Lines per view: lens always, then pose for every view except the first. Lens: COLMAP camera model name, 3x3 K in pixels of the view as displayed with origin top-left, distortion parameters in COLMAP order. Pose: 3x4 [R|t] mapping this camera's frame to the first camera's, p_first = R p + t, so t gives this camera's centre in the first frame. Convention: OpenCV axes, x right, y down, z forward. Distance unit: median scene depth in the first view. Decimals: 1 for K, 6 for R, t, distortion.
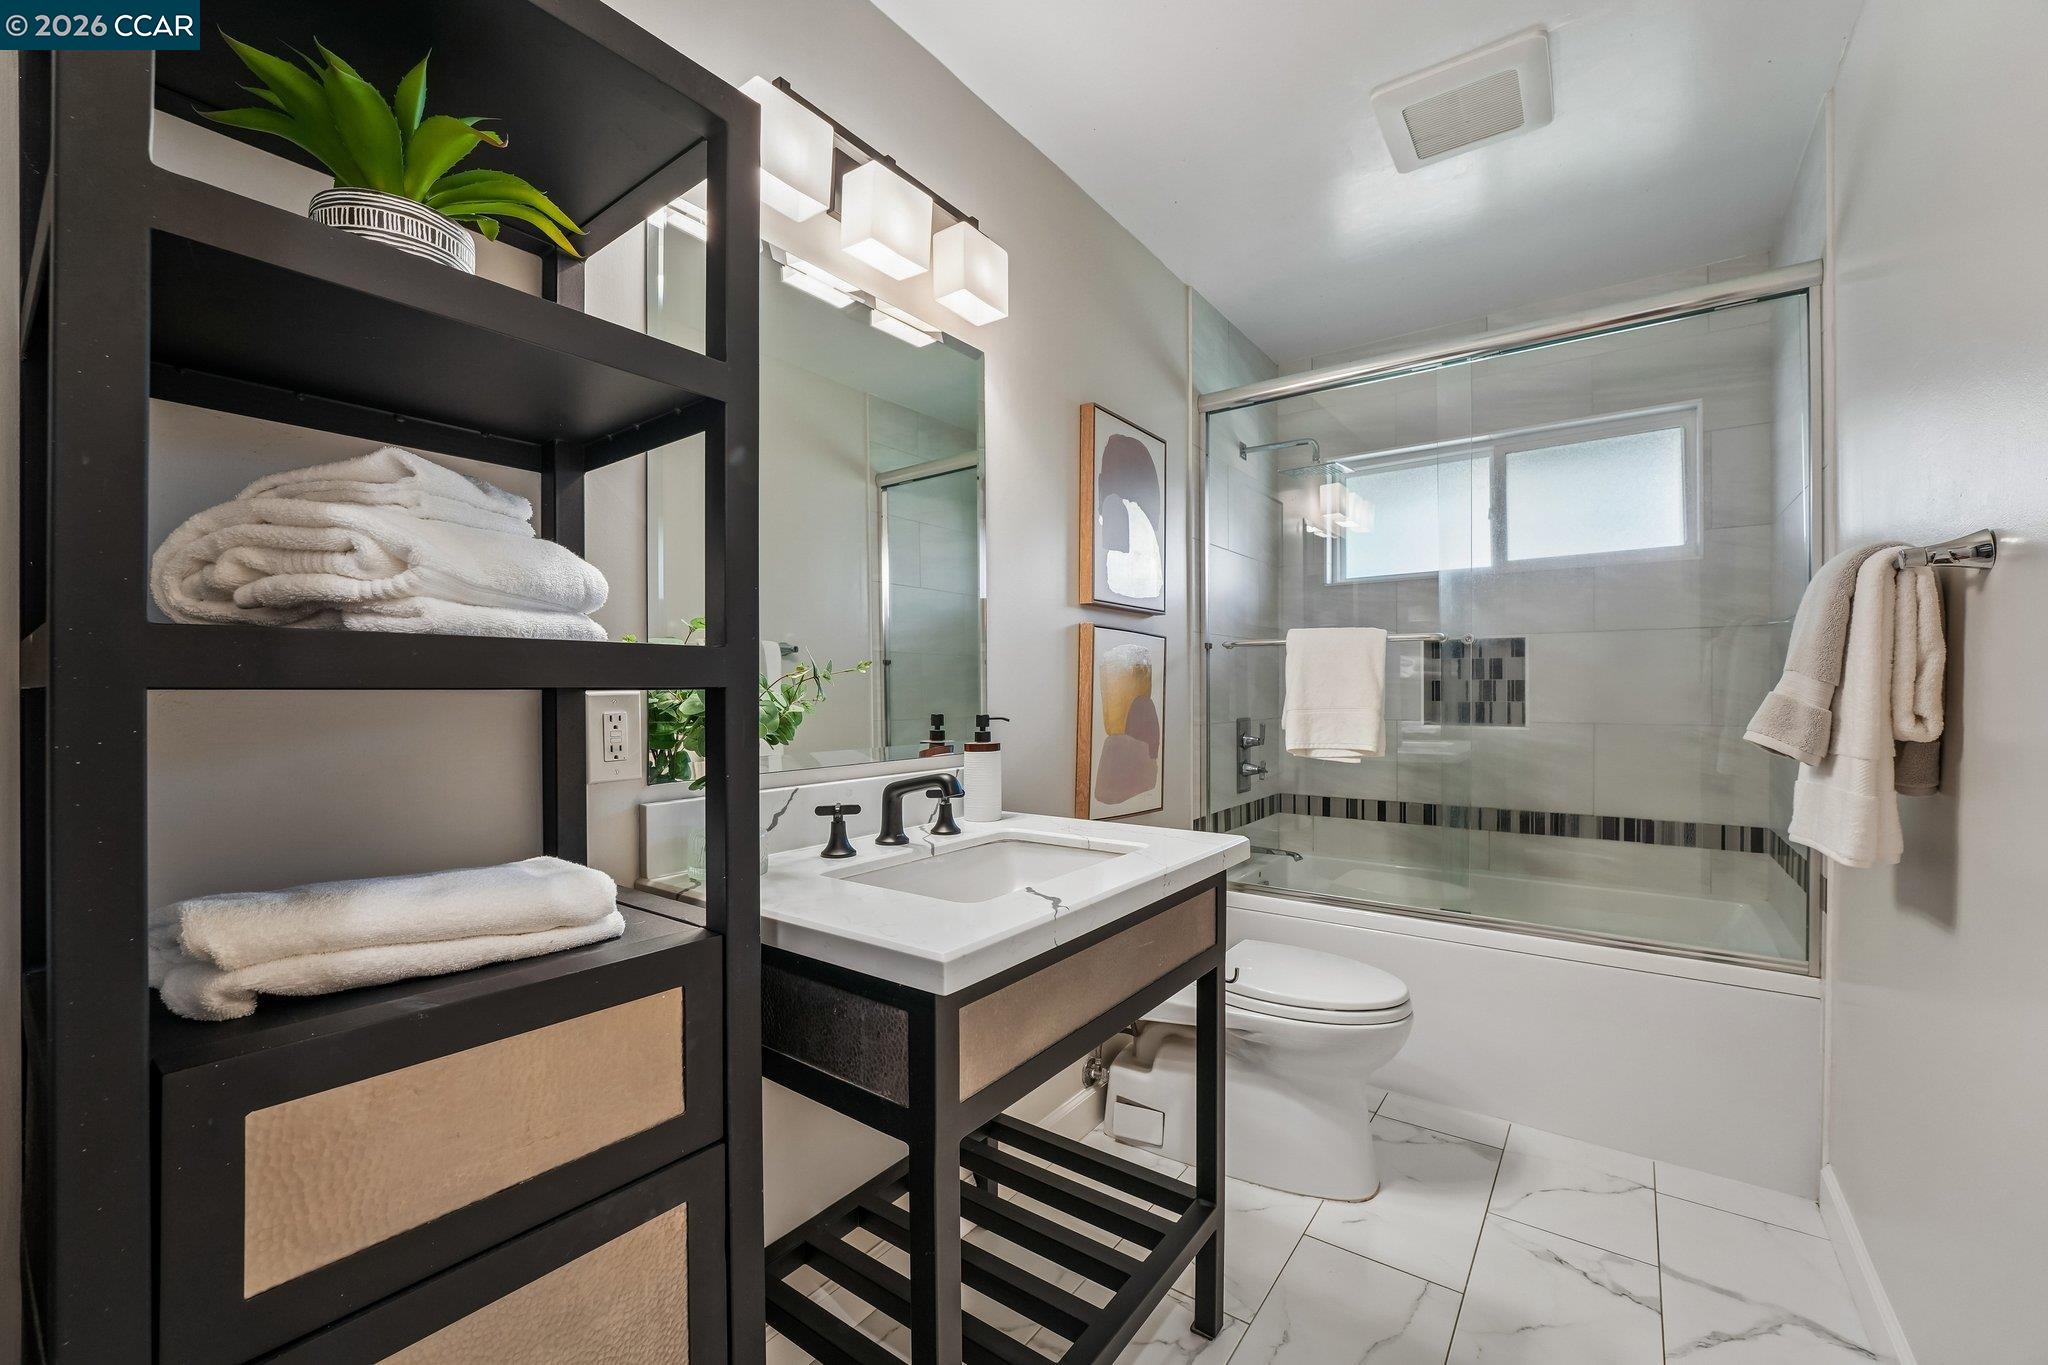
lens RADIAL K [[836.9, 0, 1021.5], [0, 836.9, 692.9], [0, 0, 1]] dist [-0.012627, 0.000293]
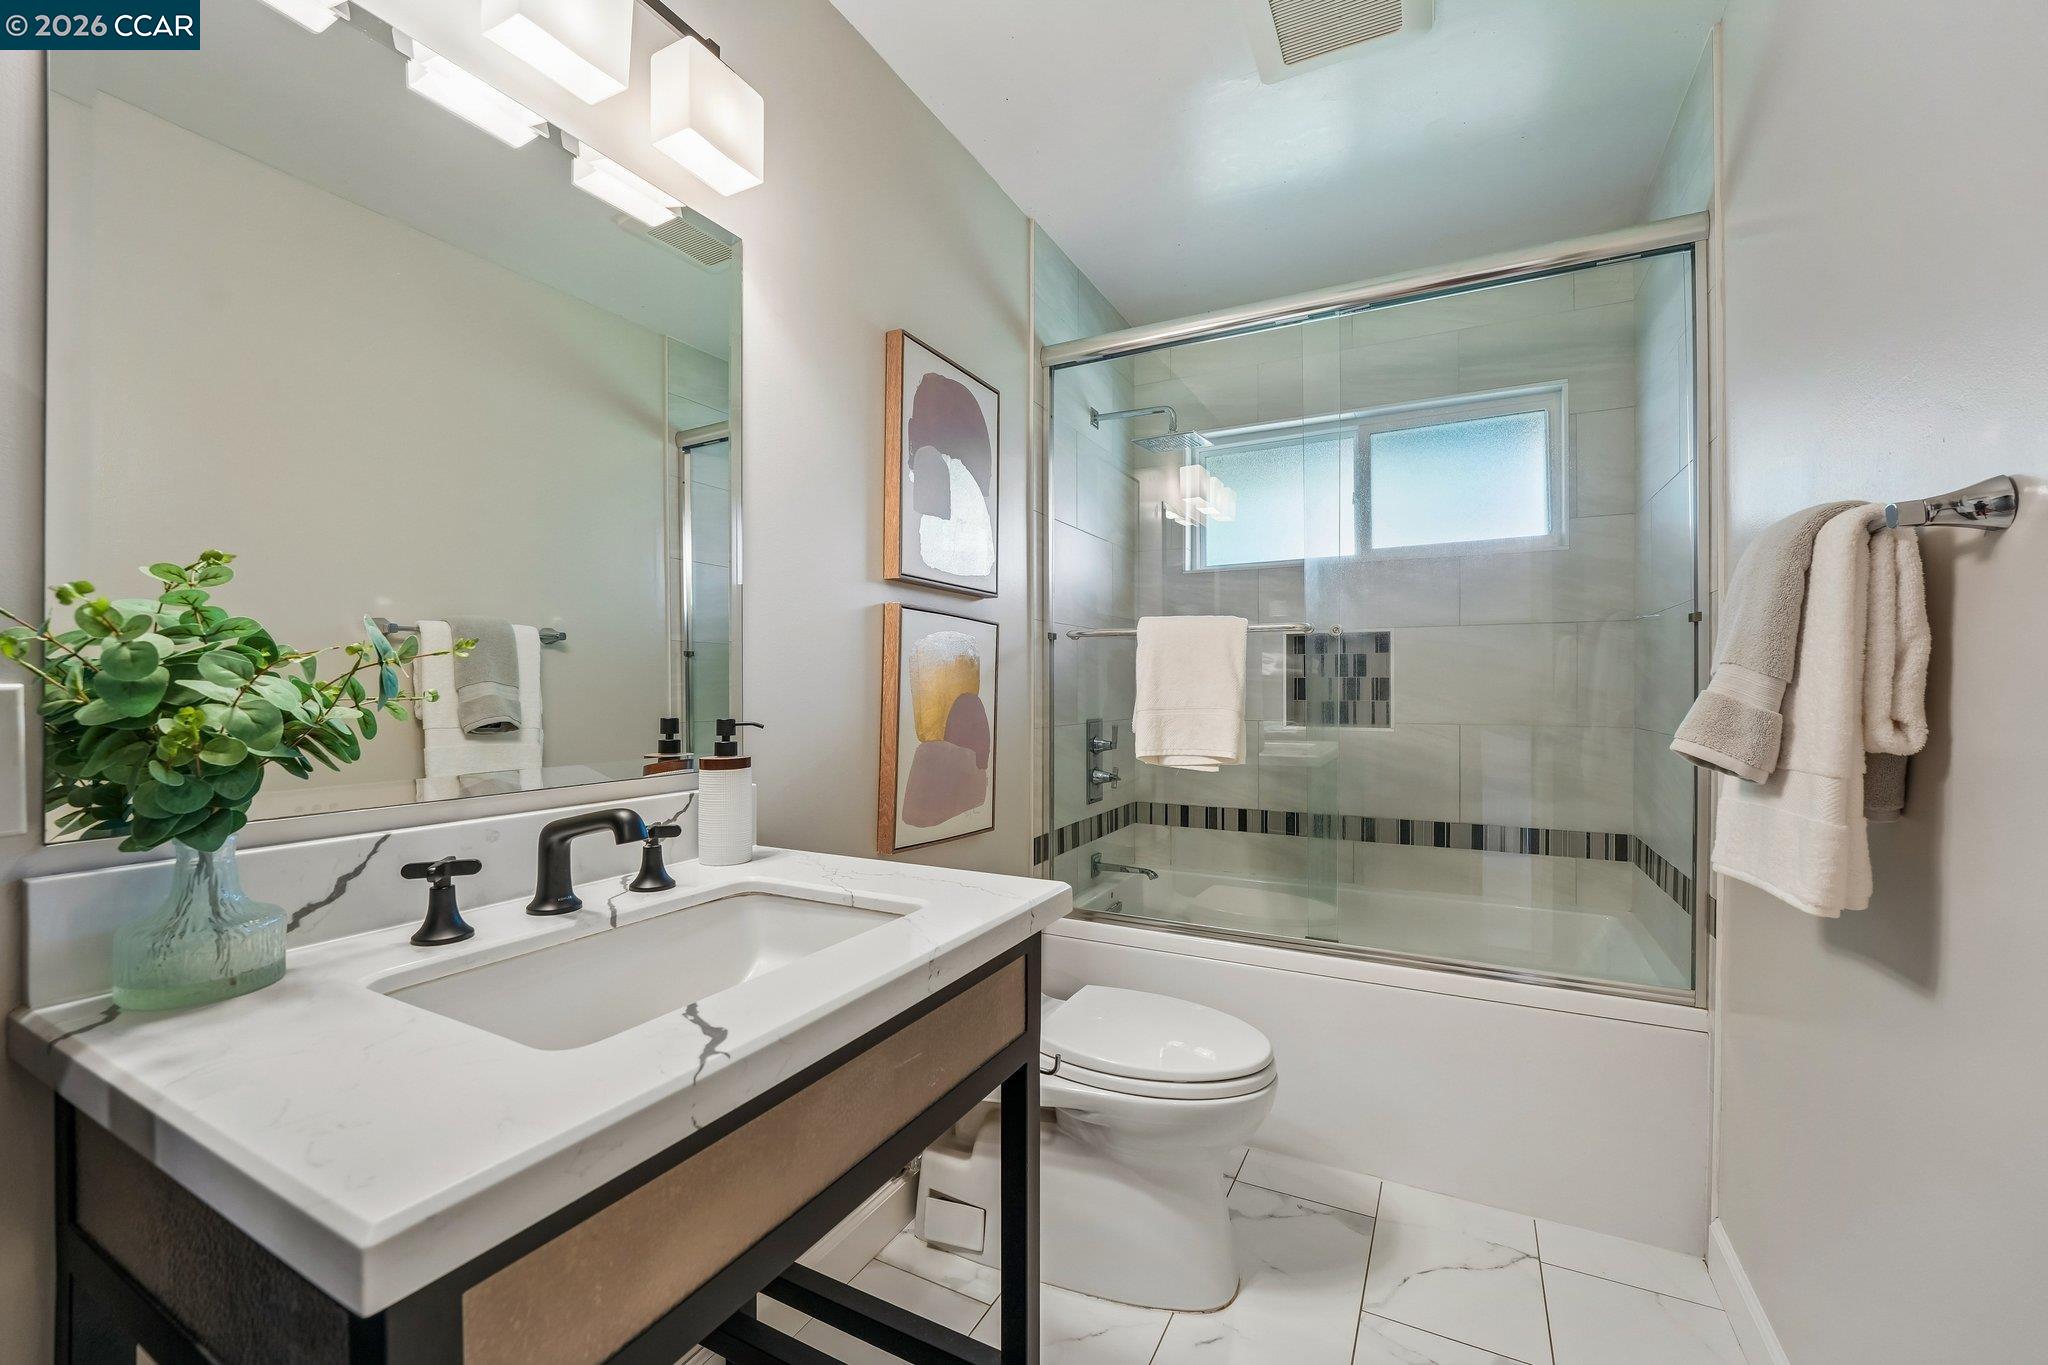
lens RADIAL K [[836.2, 0, 1023.3], [0, 836.2, 686.2], [0, 0, 1]] dist [-0.010915, 0.000238]
pose [[0.988884, 0.003341, 0.148654, 0.080345], [-0.002536, 0.999981, -0.005609, 0.000540], [-0.148670, 0.005170, 0.988873, 0.181866]]
